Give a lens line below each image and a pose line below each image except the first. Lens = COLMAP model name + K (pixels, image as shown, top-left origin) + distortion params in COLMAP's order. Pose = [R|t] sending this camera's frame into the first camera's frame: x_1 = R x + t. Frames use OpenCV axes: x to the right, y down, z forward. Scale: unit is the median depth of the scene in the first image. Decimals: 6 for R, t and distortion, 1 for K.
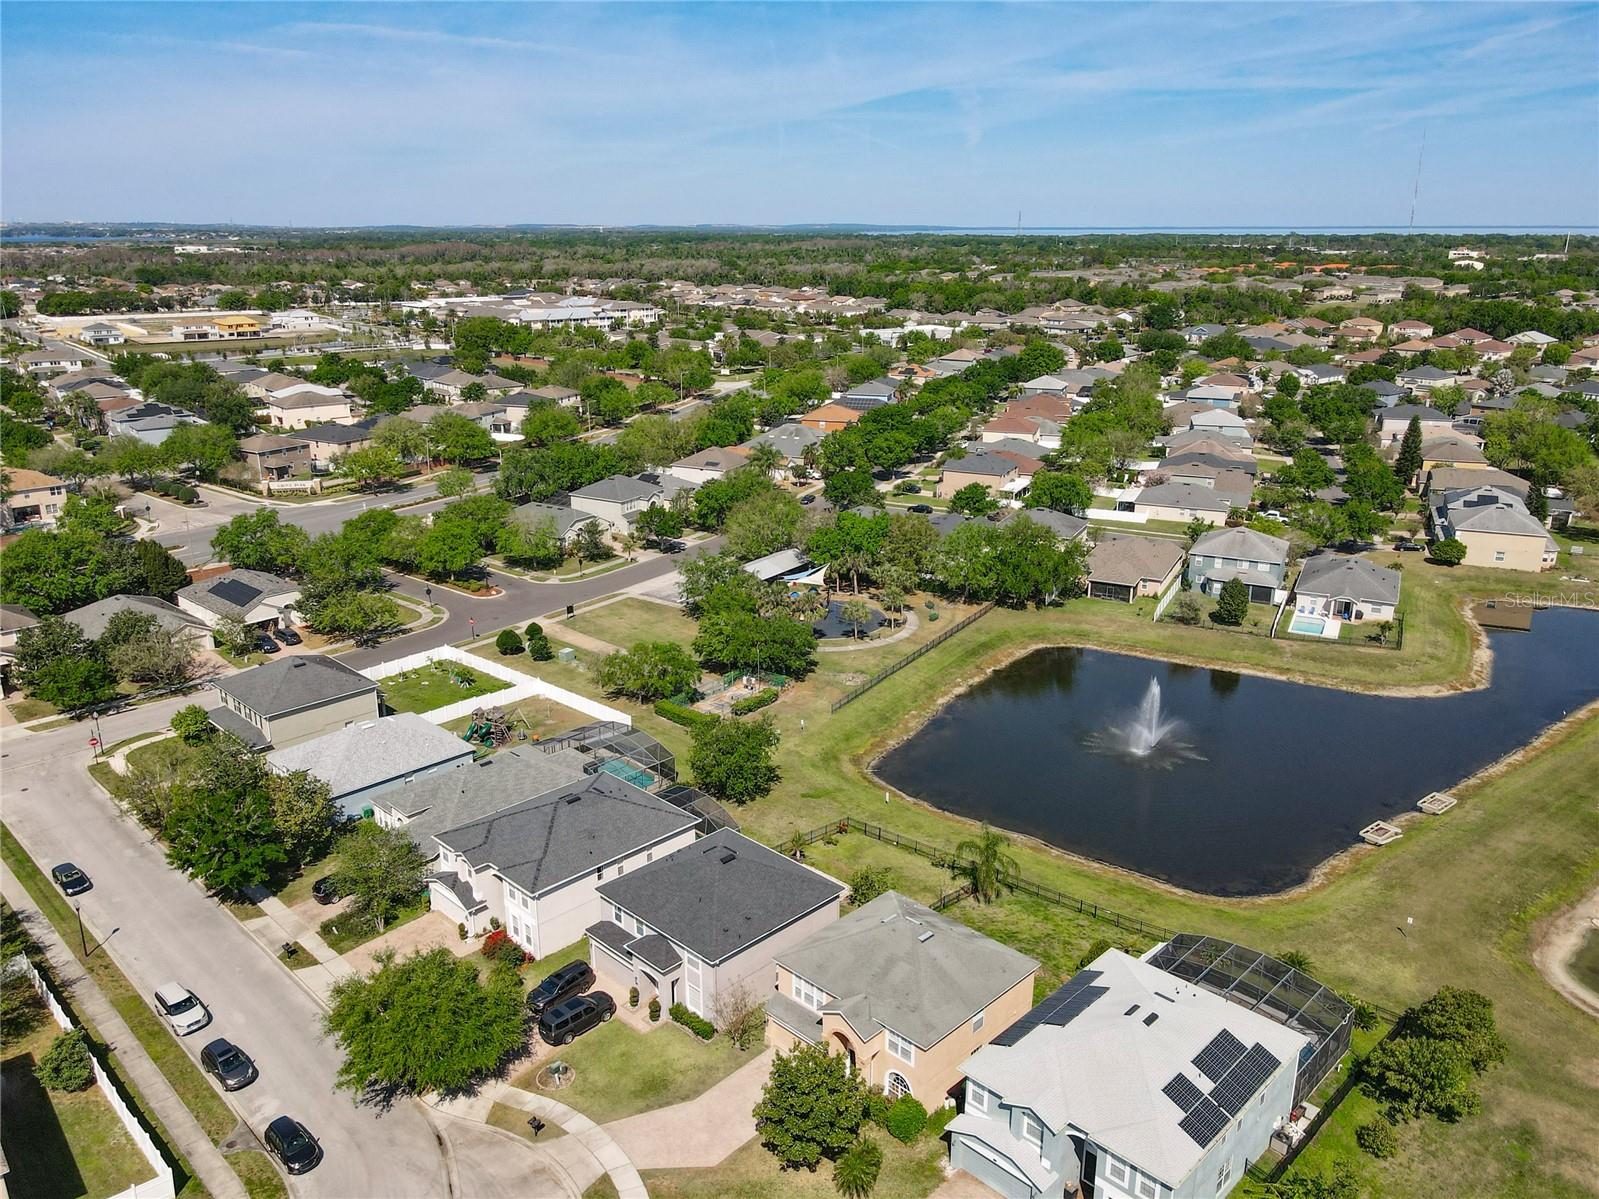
lens RADIAL K [[1192.1, 0, 792.8], [0, 1192.1, 603.1], [0, 0, 1]] dist [0.010200, 0.006041]
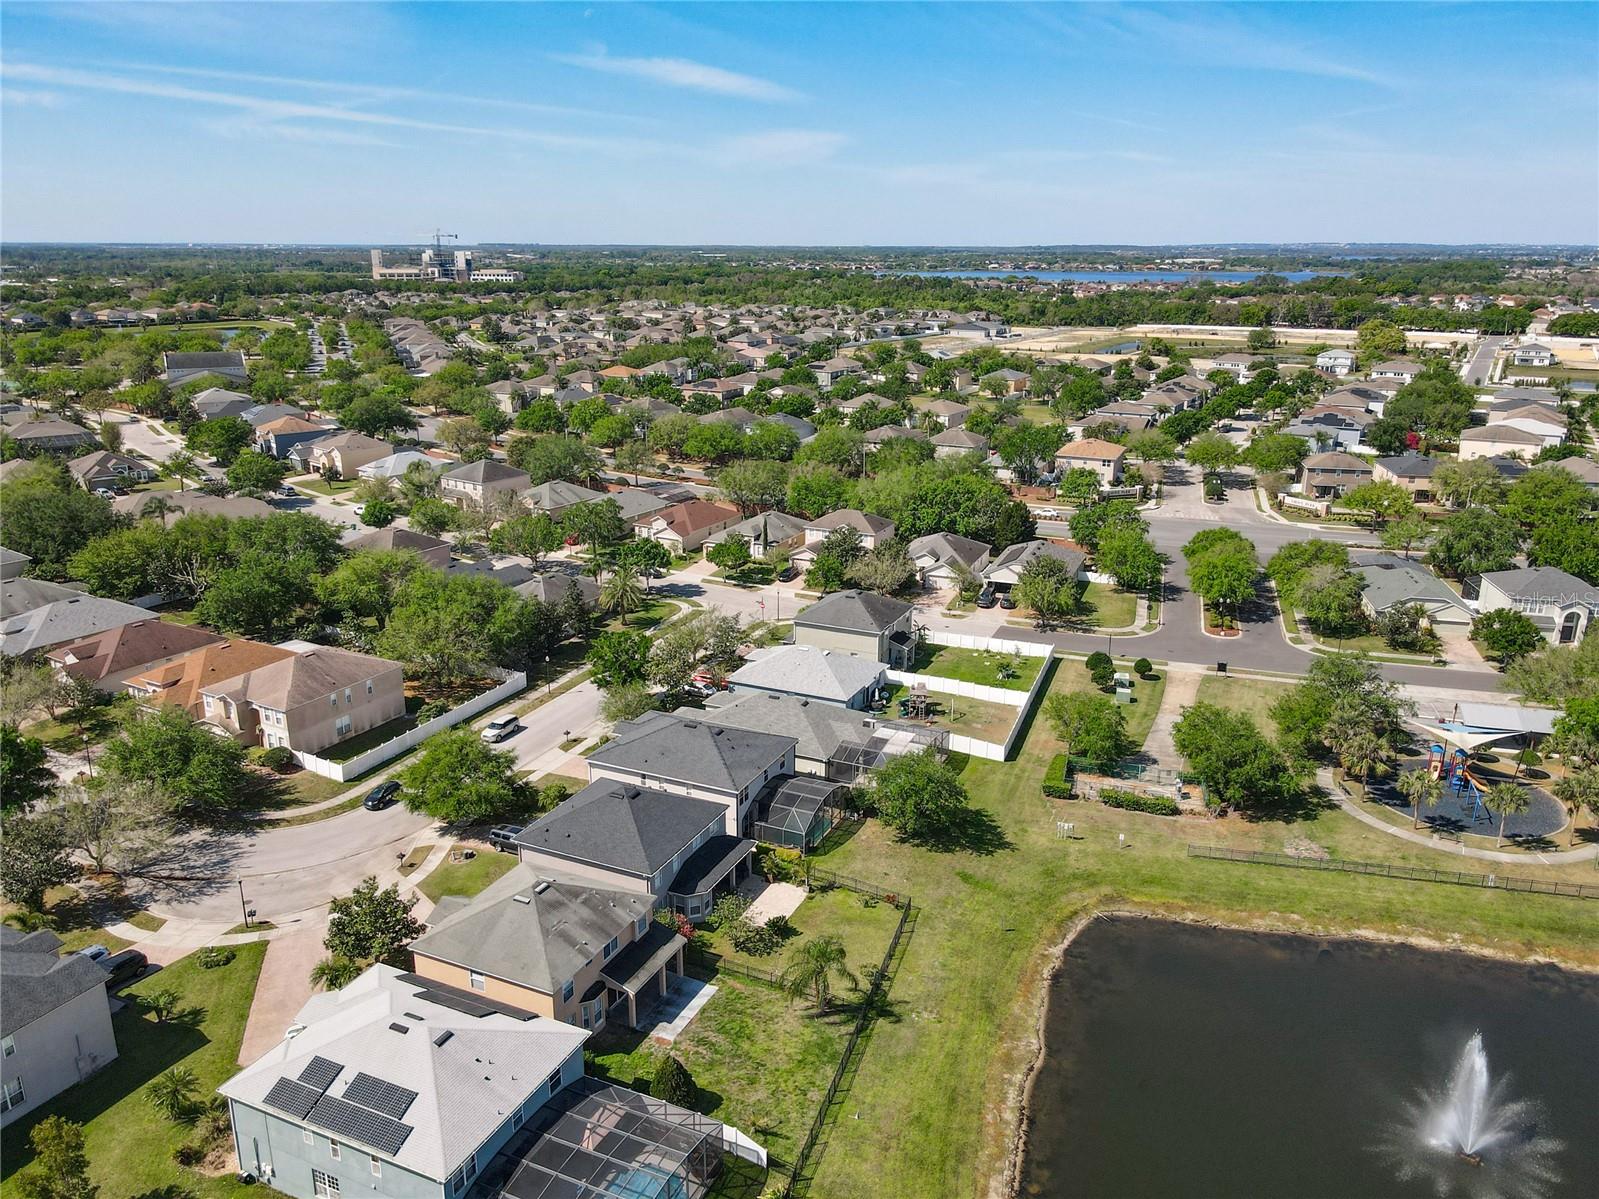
lens RADIAL K [[1185.0, 0, 789.3], [0, 1185.0, 600.5], [0, 0, 1]] dist [0.005706, 0.007681]
pose [[0.338688, 0.273644, -0.900227, 0.562774], [-0.287447, 0.941124, 0.177931, -0.121715], [0.895916, 0.198504, 0.397405, 0.384078]]
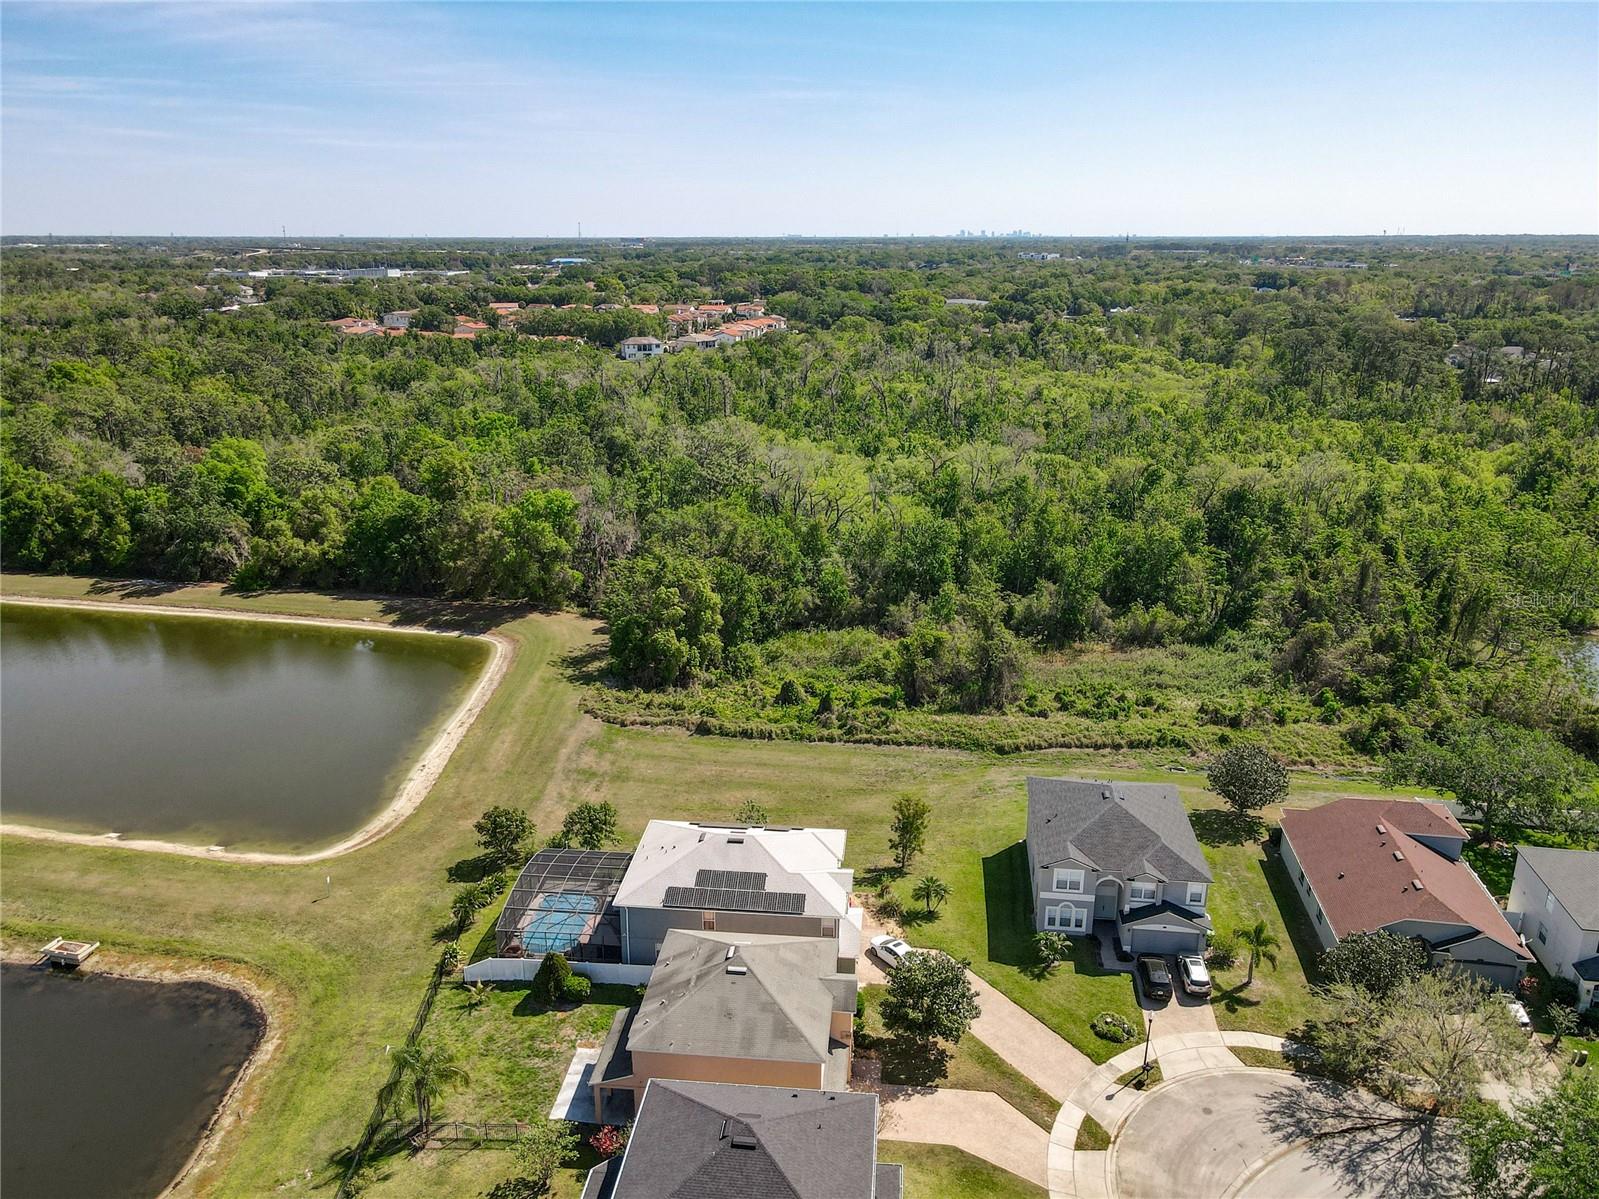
lens RADIAL K [[1185.0, 0, 789.3], [0, 1185.0, 600.5], [0, 0, 1]] dist [0.005706, 0.007681]
pose [[-0.626541, -0.229527, 0.744825, -0.311821], [0.236274, 0.854745, 0.462153, -0.222855], [-0.742712, 0.465541, -0.481301, 0.687631]]
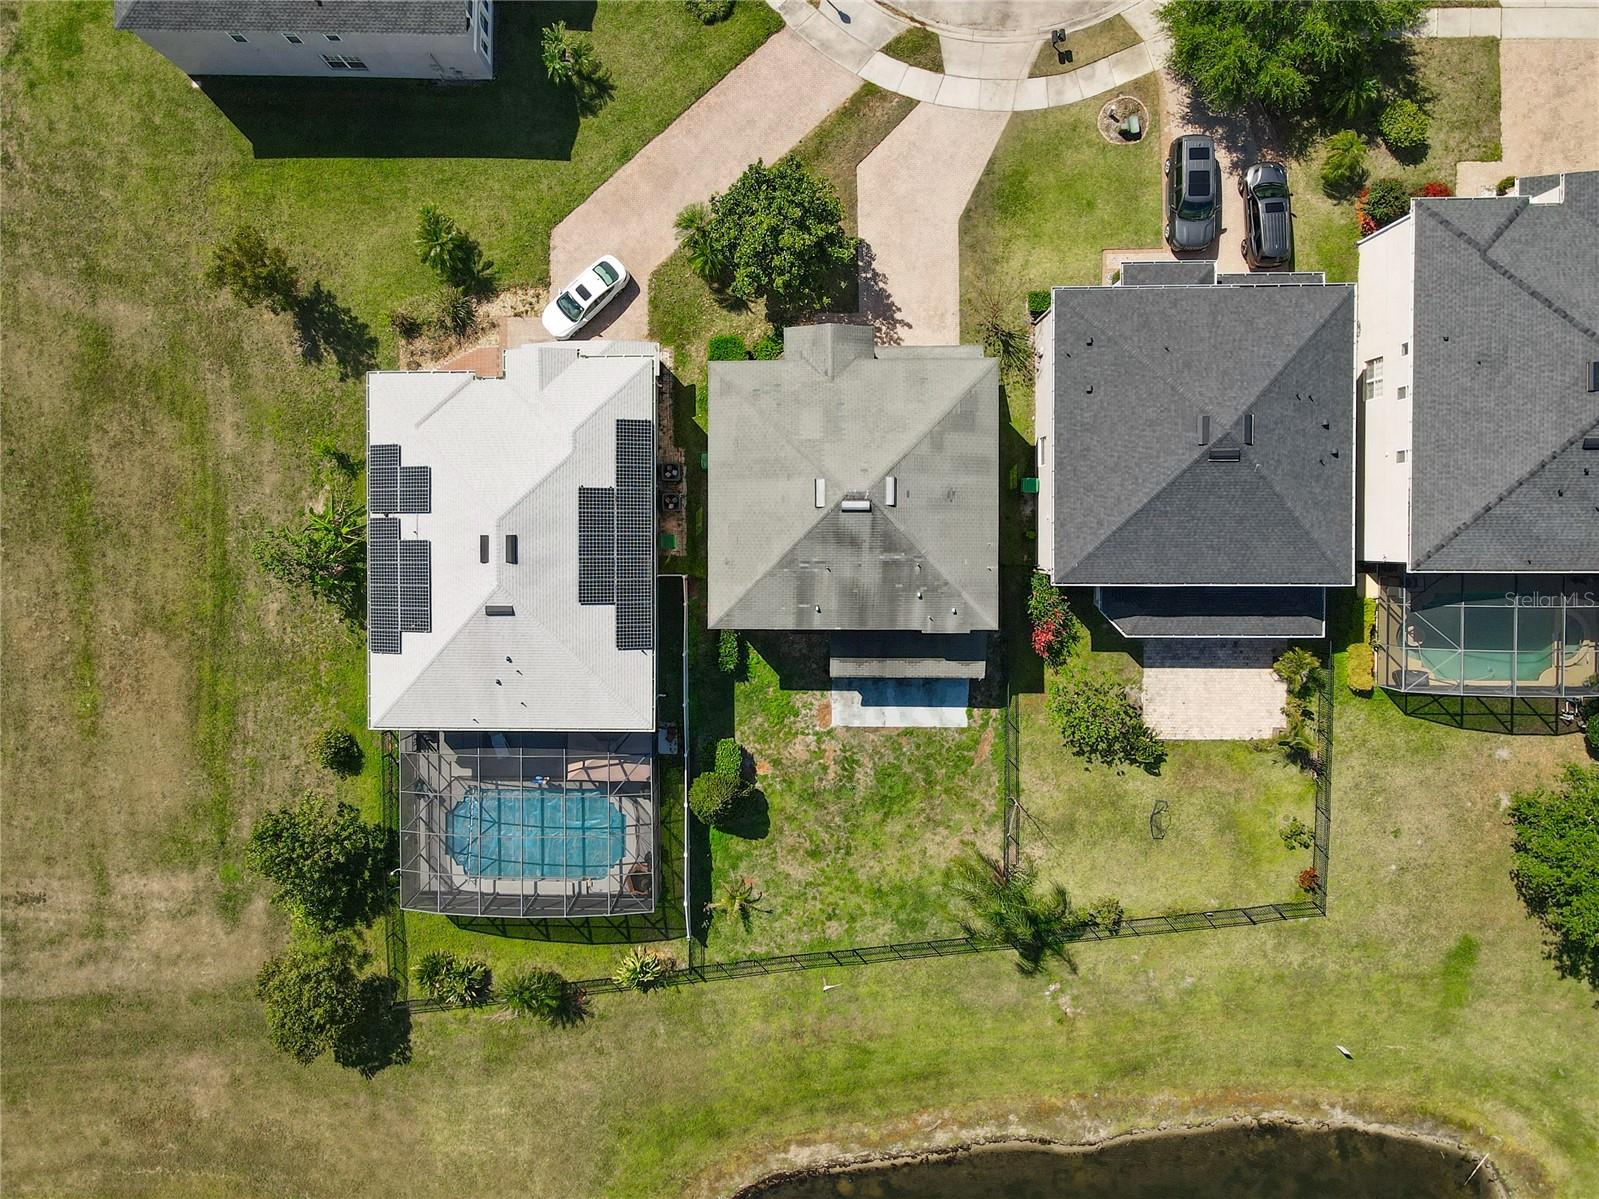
lens RADIAL K [[1194.0, 0, 728.7], [0, 1194.0, 568.5], [0, 0, 1]] dist [0.006284, 0.006112]
pose [[-0.709268, 0.703526, 0.044620, 0.077023], [-0.169763, -0.231896, 0.957813, -0.187160], [0.684193, 0.671771, 0.283909, 0.418735]]
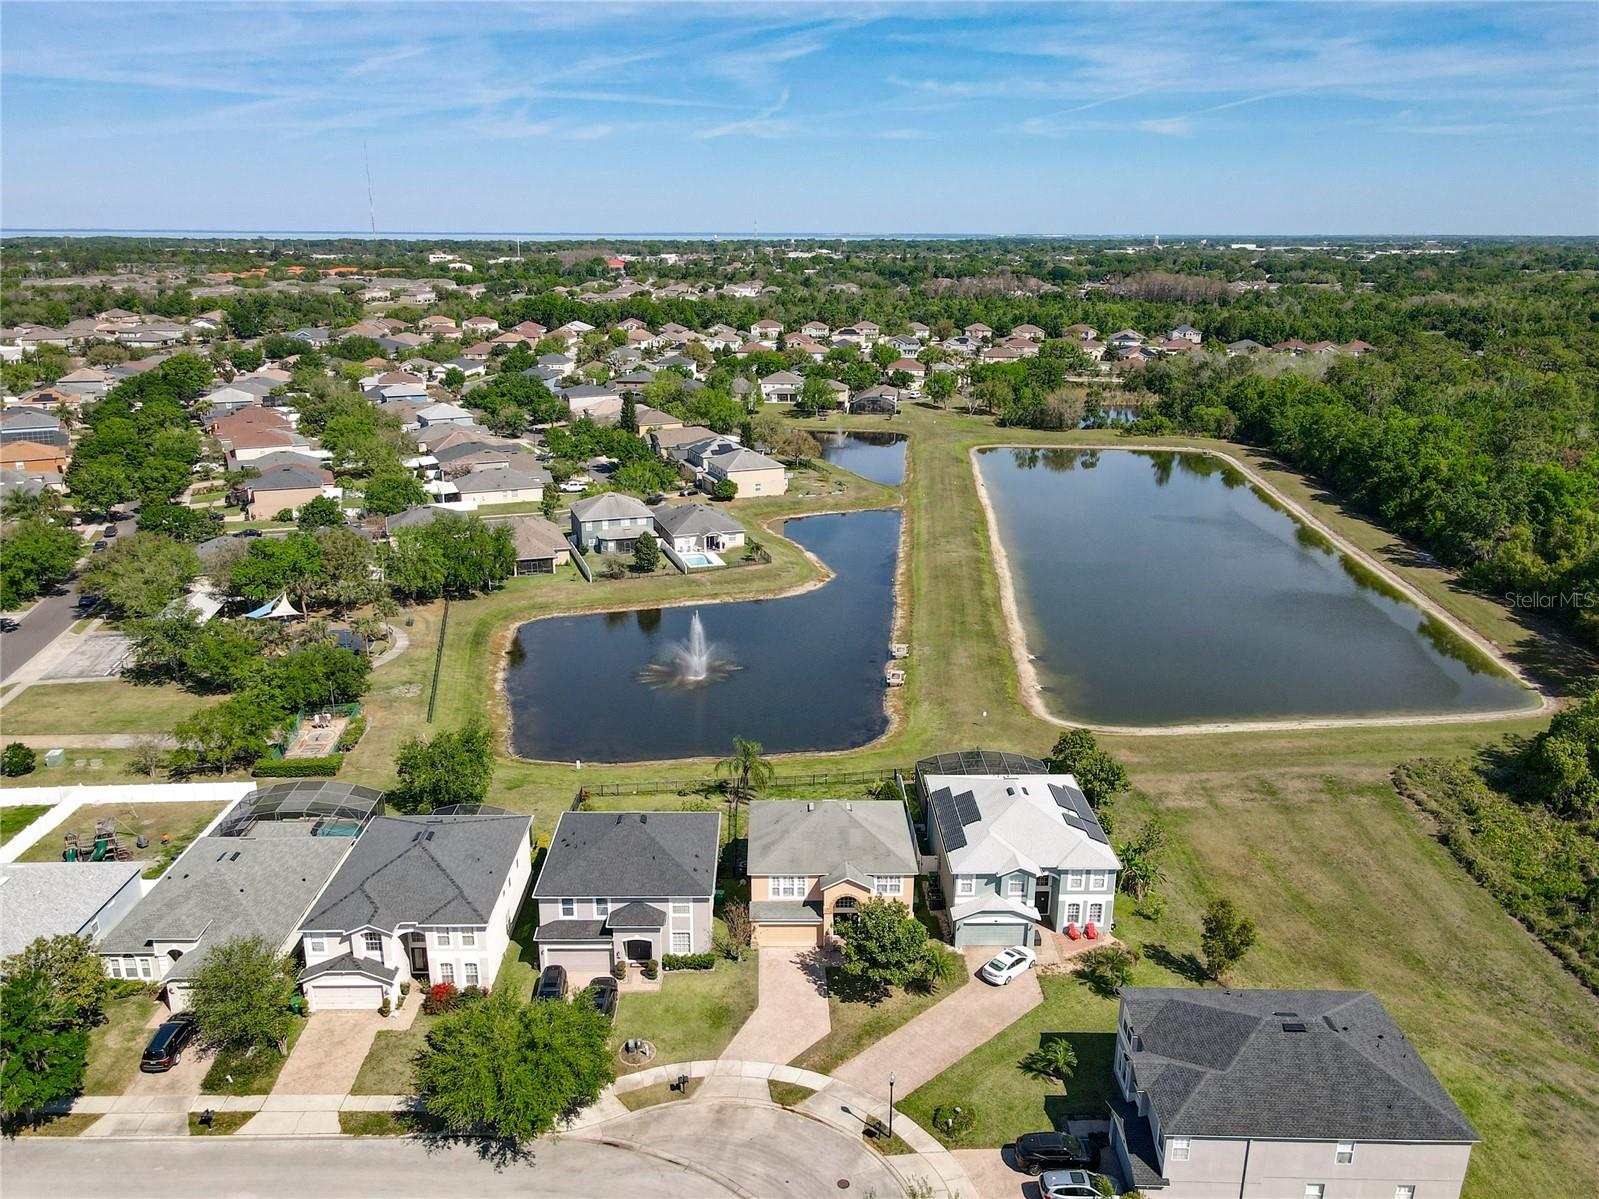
lens RADIAL K [[1185.0, 0, 789.3], [0, 1185.0, 600.5], [0, 0, 1]] dist [0.005706, 0.007681]
pose [[0.700730, -0.208579, 0.682255, -0.379381], [0.210823, 0.974139, 0.081282, -0.022129], [-0.681565, 0.086878, 0.726582, 0.065954]]
